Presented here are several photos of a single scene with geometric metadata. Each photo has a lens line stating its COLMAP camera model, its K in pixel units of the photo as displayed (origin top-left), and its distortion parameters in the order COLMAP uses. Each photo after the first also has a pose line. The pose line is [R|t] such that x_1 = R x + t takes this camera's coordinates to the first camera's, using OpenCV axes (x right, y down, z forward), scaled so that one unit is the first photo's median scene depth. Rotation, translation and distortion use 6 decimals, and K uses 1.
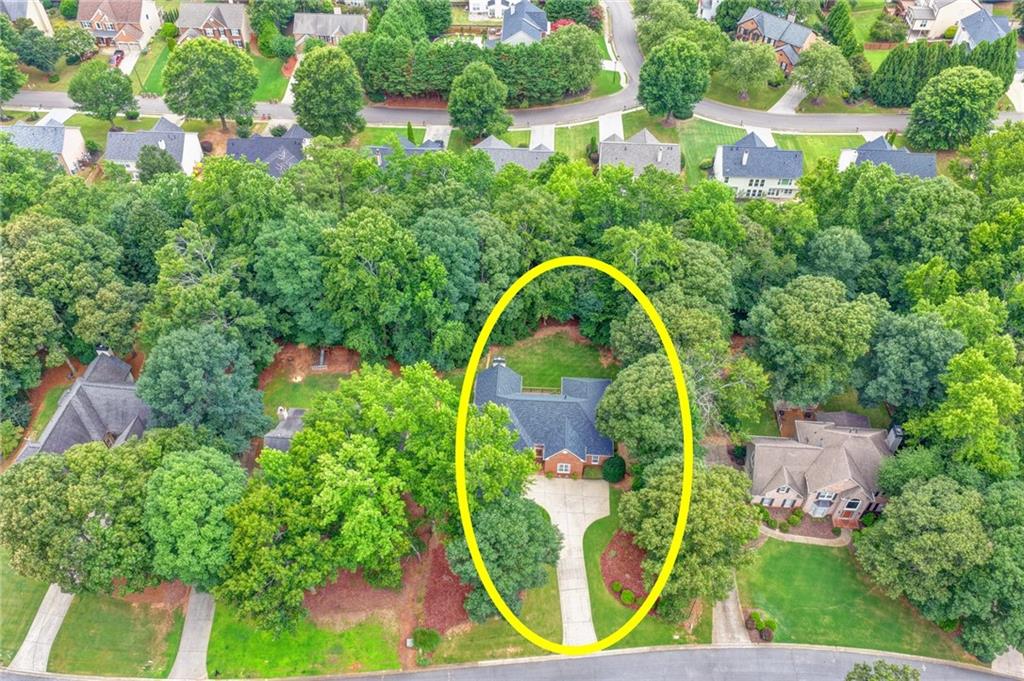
lens RADIAL K [[850.2, 0, 512.0], [0, 850.2, 340.5], [0, 0, 1]] dist [0.005294, 0.008164]
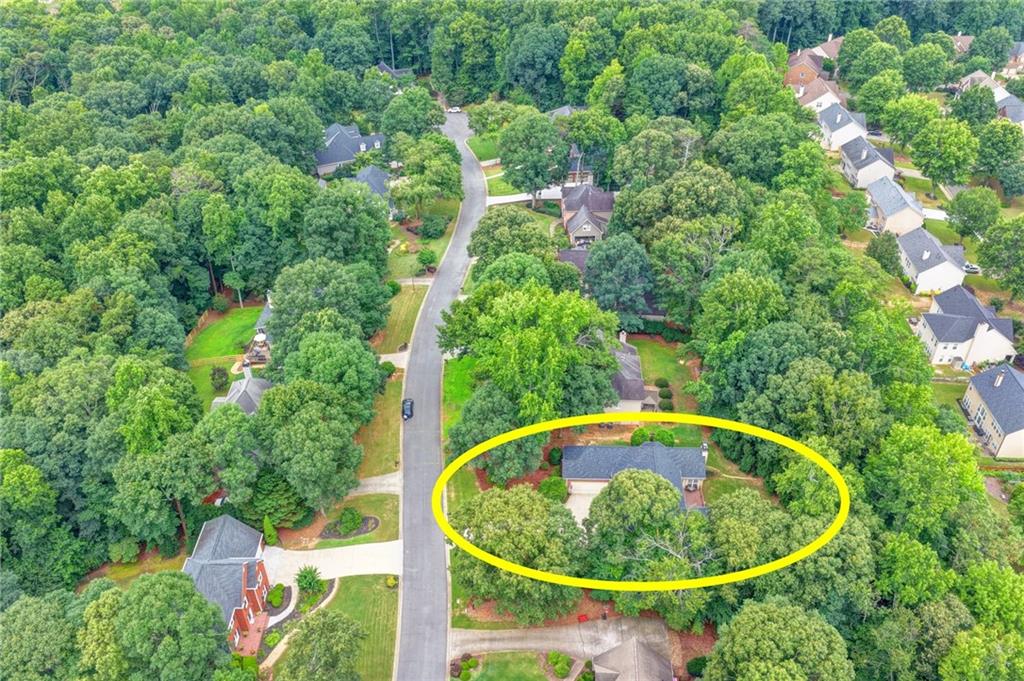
lens RADIAL K [[850.2, 0, 512.0], [0, 850.2, 340.5], [0, 0, 1]] dist [0.005294, 0.008164]
pose [[0.018763, 0.604516, -0.796372, 0.821065], [-0.735000, 0.548317, 0.398903, -0.328327], [0.677807, 0.577849, 0.454607, 0.292174]]
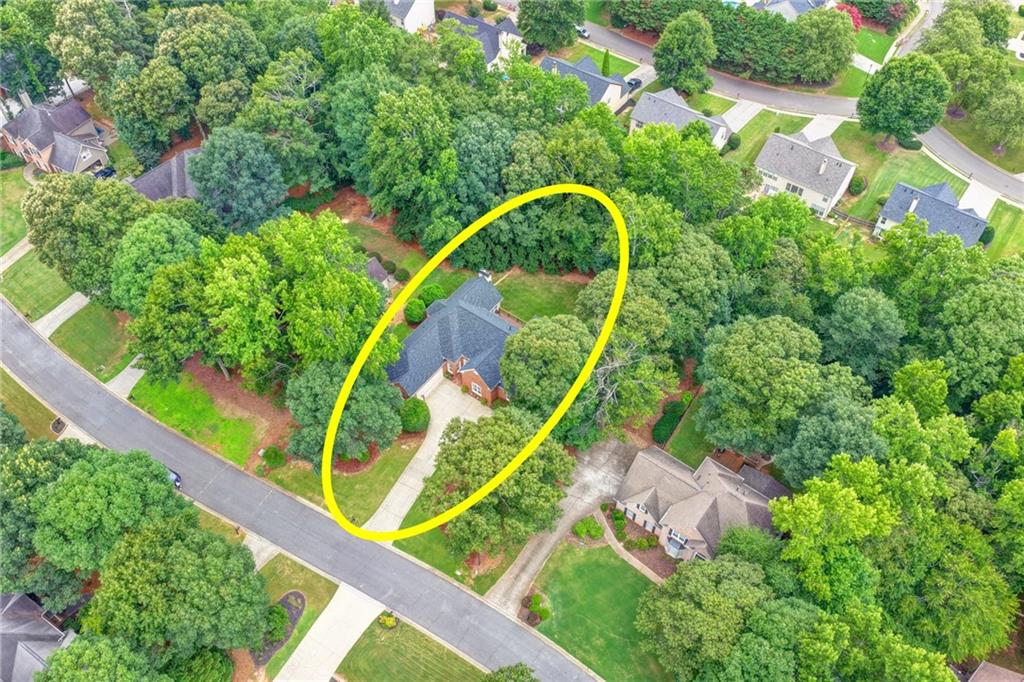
lens RADIAL K [[850.2, 0, 512.0], [0, 850.2, 341.0], [0, 0, 1]] dist [0.005294, 0.008164]
pose [[0.832784, 0.427053, -0.352274, 0.443249], [-0.406116, 0.903721, 0.135492, -0.059586], [0.376220, 0.030228, 0.926037, 0.068804]]
